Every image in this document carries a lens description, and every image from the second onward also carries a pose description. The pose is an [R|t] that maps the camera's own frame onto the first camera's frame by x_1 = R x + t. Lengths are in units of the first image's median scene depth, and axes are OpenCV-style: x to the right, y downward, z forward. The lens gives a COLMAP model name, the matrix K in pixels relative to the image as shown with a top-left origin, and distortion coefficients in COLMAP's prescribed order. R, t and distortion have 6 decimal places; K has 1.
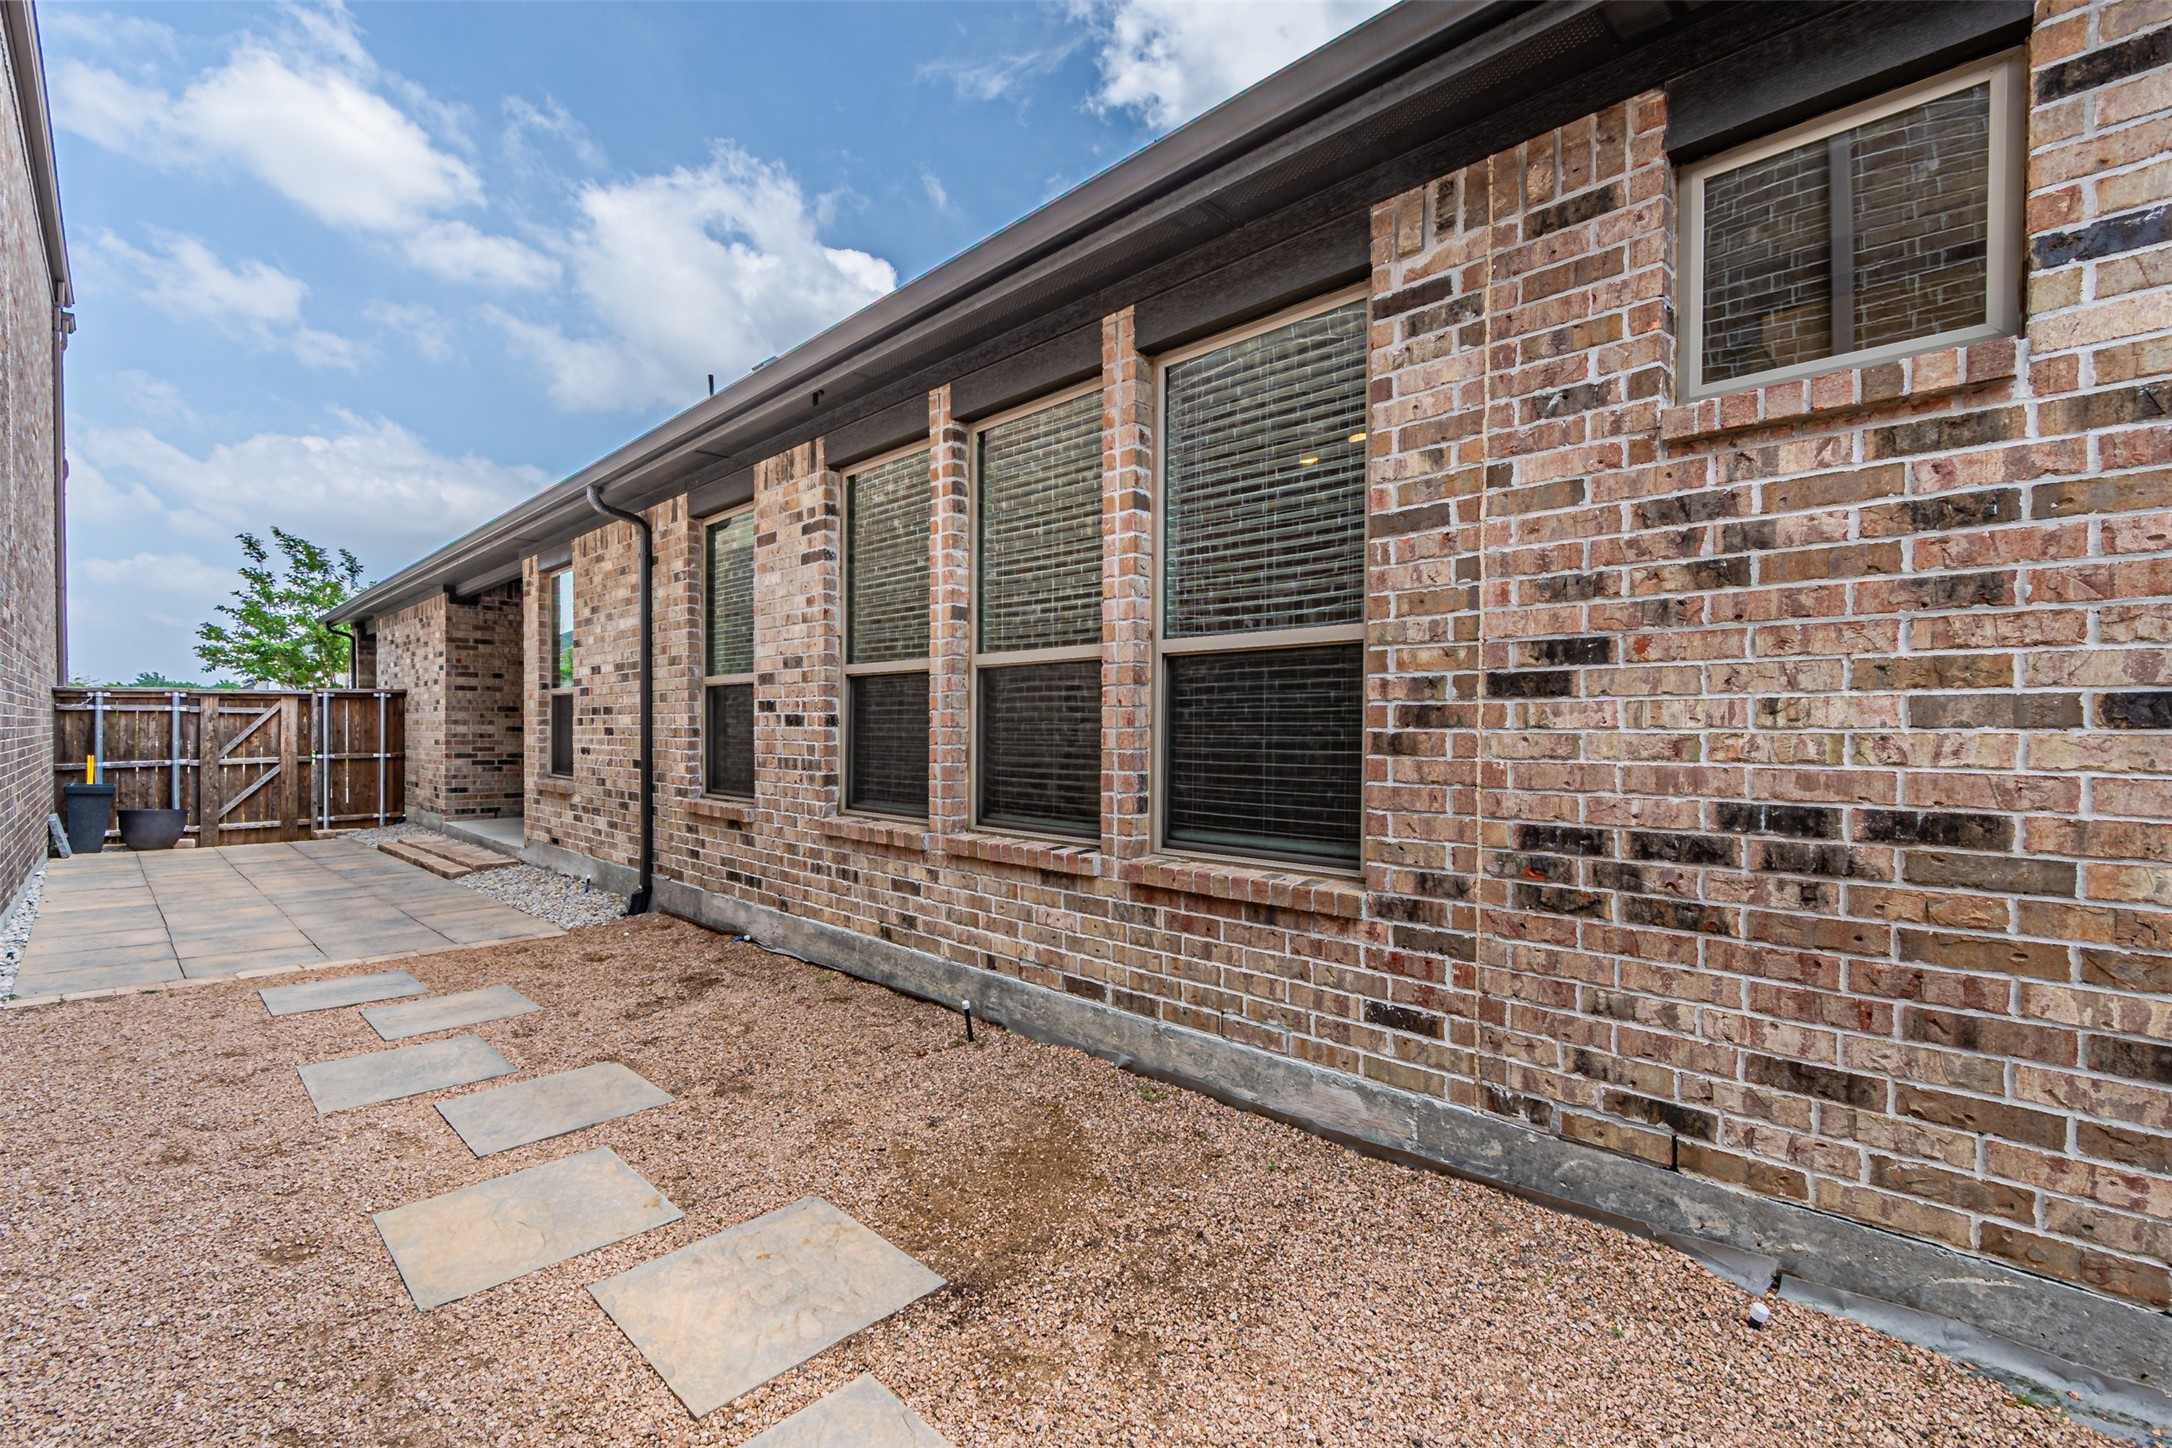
lens RADIAL K [[958.9, 0, 1096.4], [0, 958.9, 742.1], [0, 0, 1]] dist [0.004691, 0.000143]
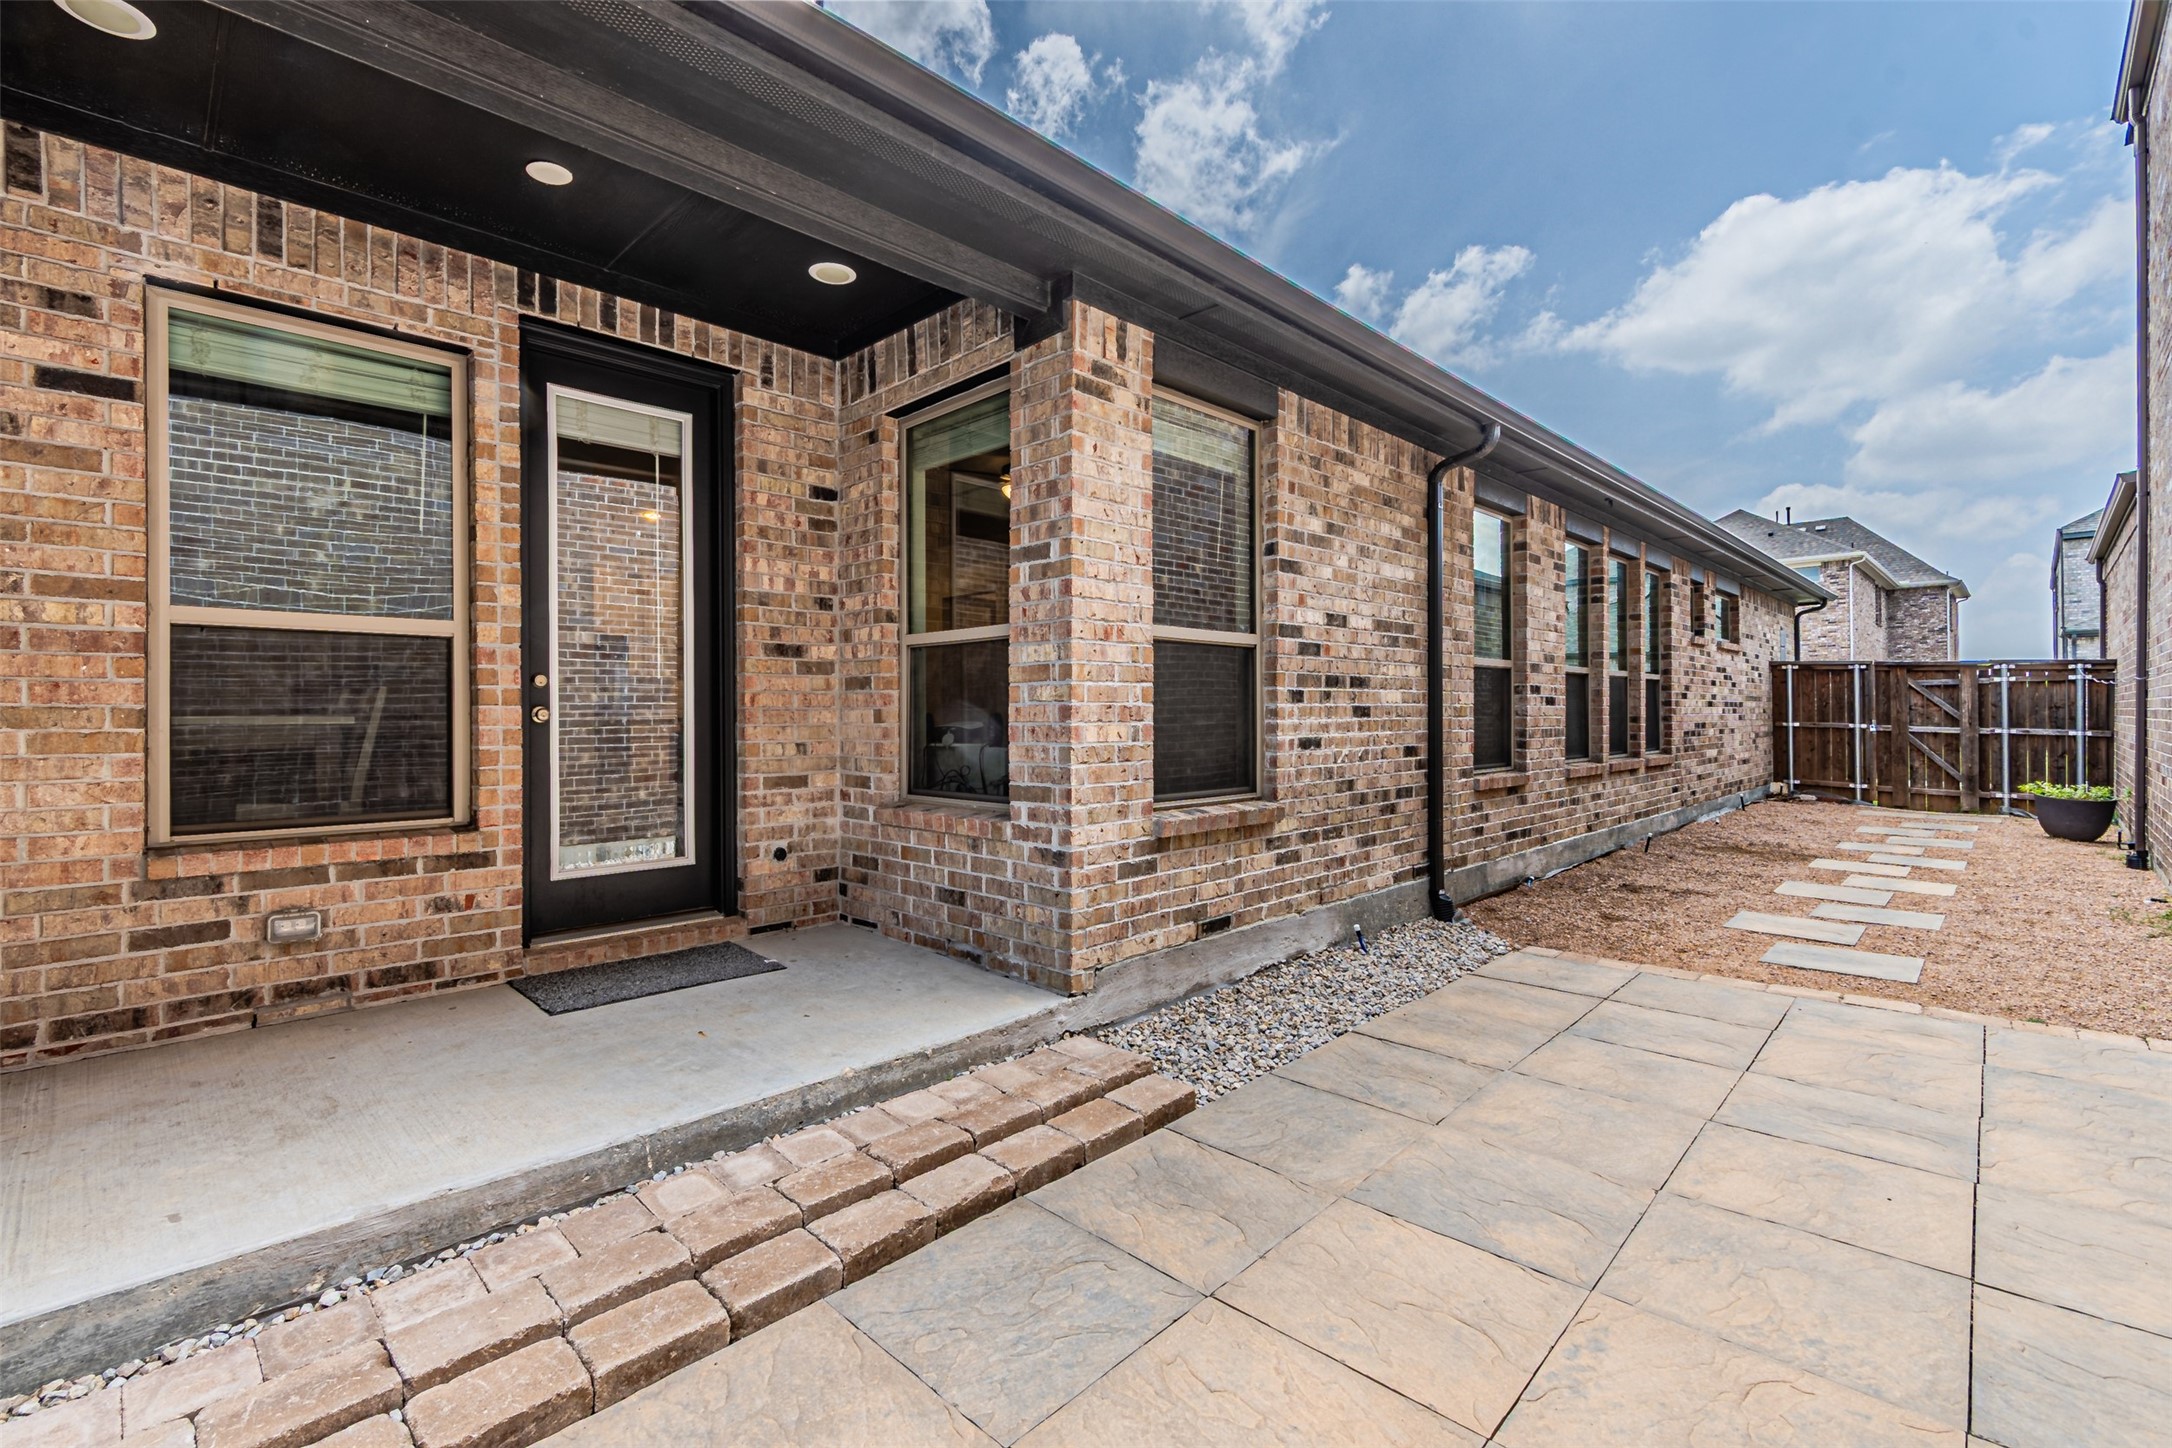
lens RADIAL K [[955.6, 0, 1054.8], [0, 955.6, 714.0], [0, 0, 1]] dist [0.002251, 0.000015]
pose [[0.013771, -0.006416, 0.999885, -1.204641], [0.015517, 0.999860, 0.006202, -0.017075], [-0.999785, 0.015430, 0.013868, 1.204078]]
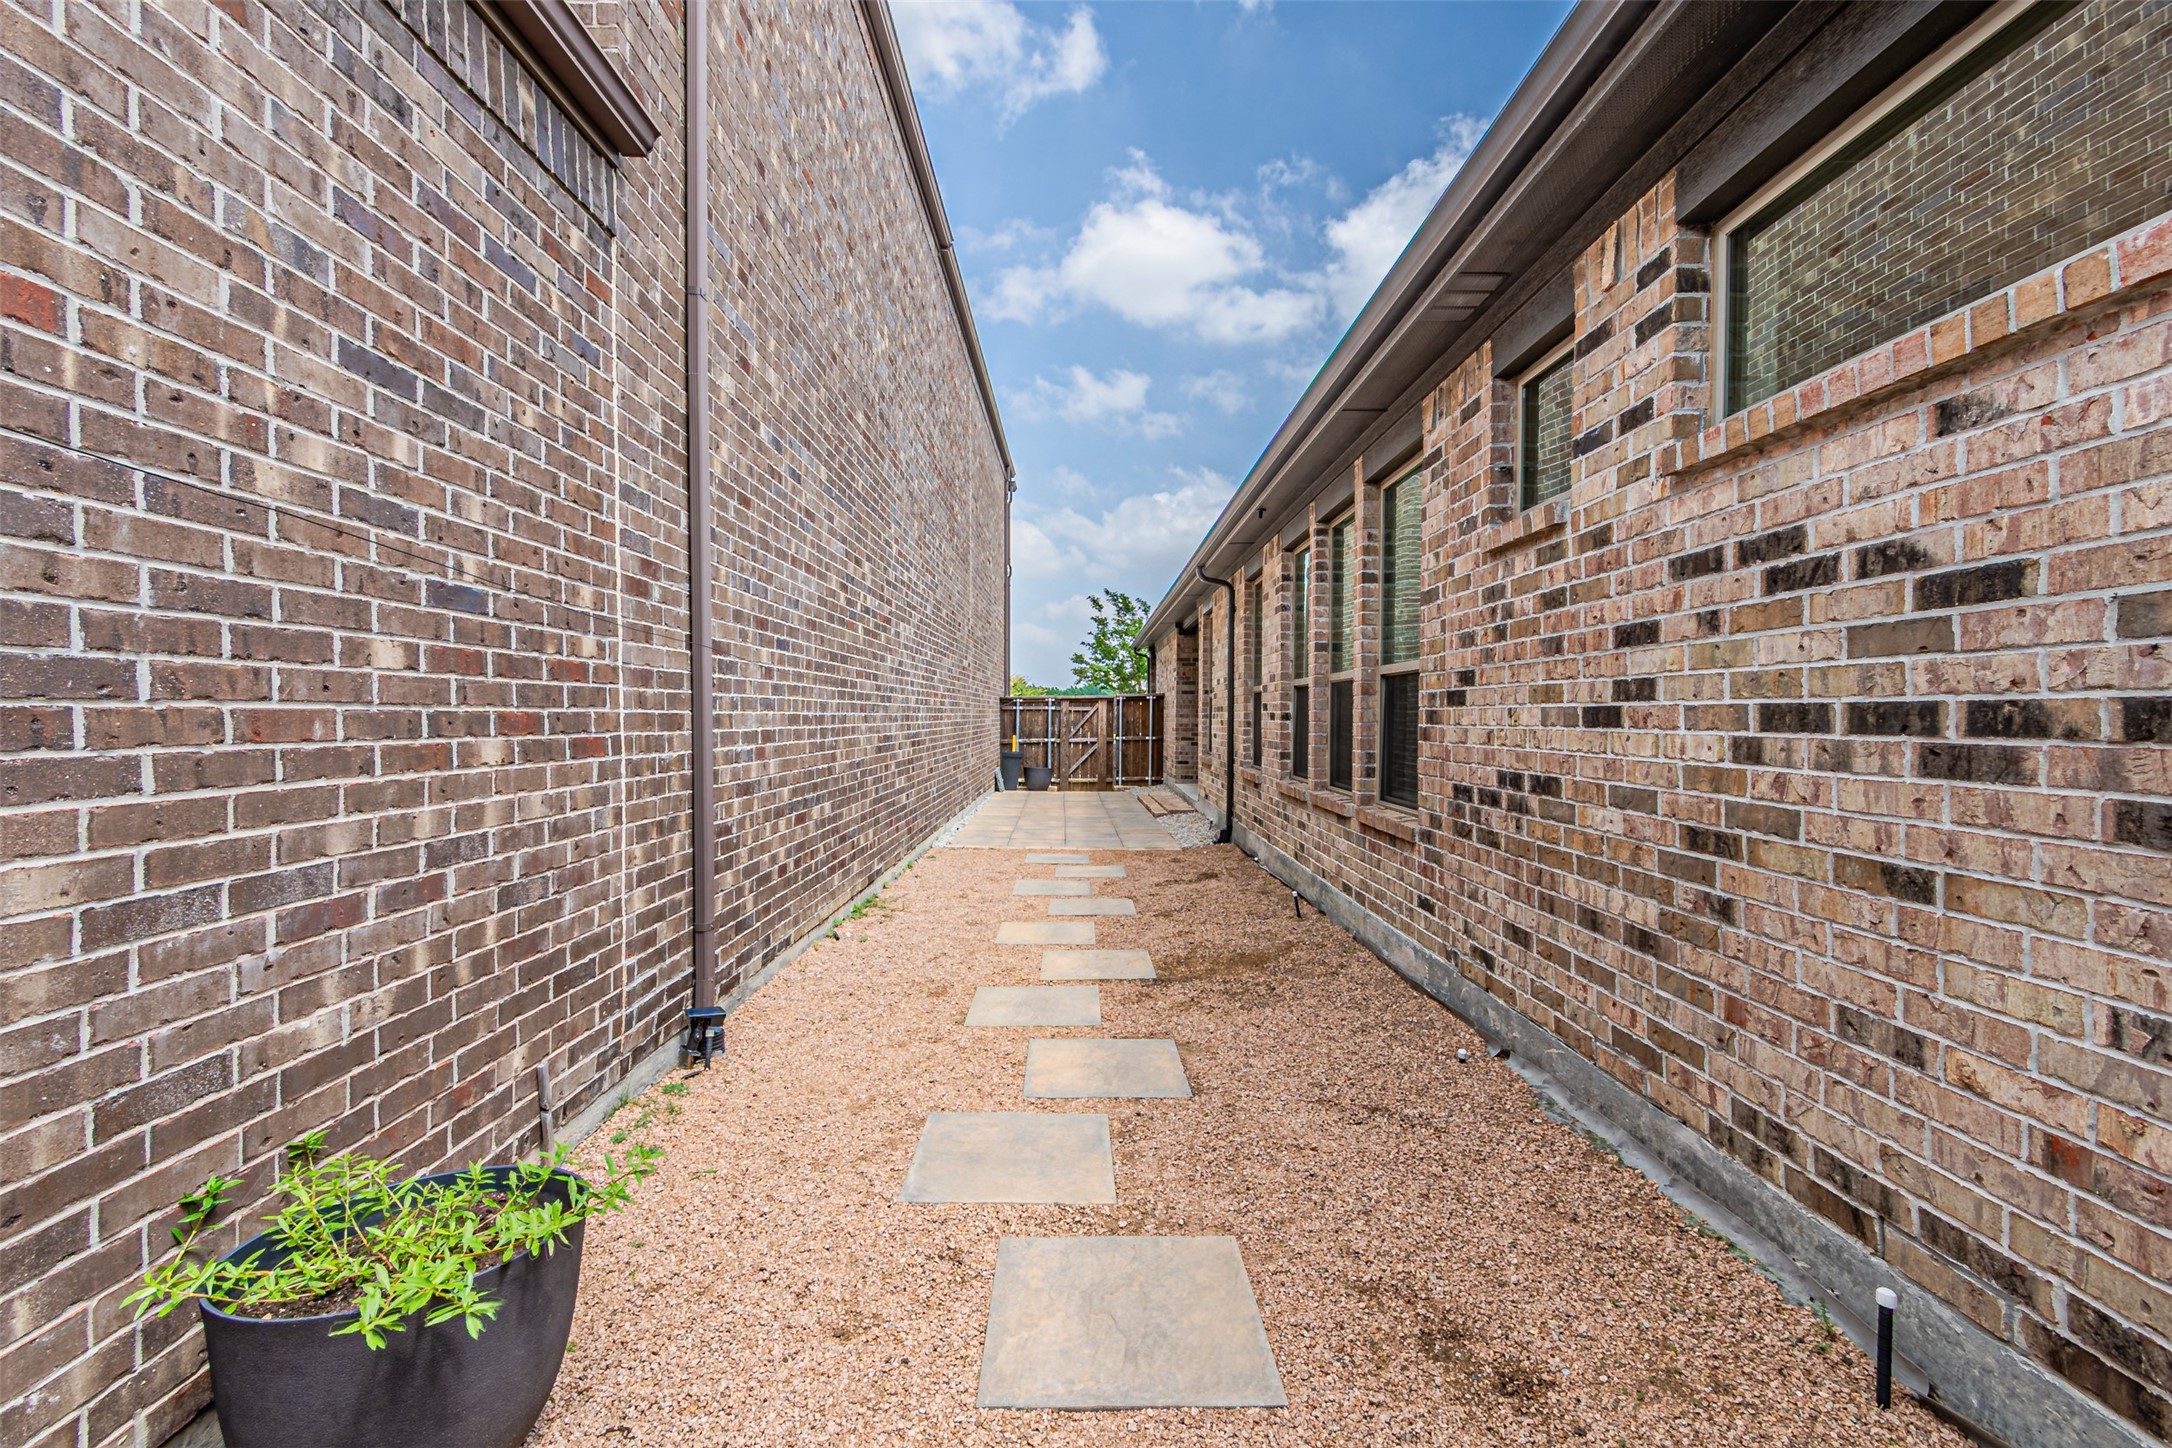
lens RADIAL K [[958.9, 0, 1096.4], [0, 958.9, 742.1], [0, 0, 1]] dist [0.004691, 0.000143]
pose [[0.715911, 0.017792, -0.697964, 0.390277], [-0.010759, 0.999838, 0.014451, -0.000726], [0.698108, -0.002837, 0.715987, -0.202502]]
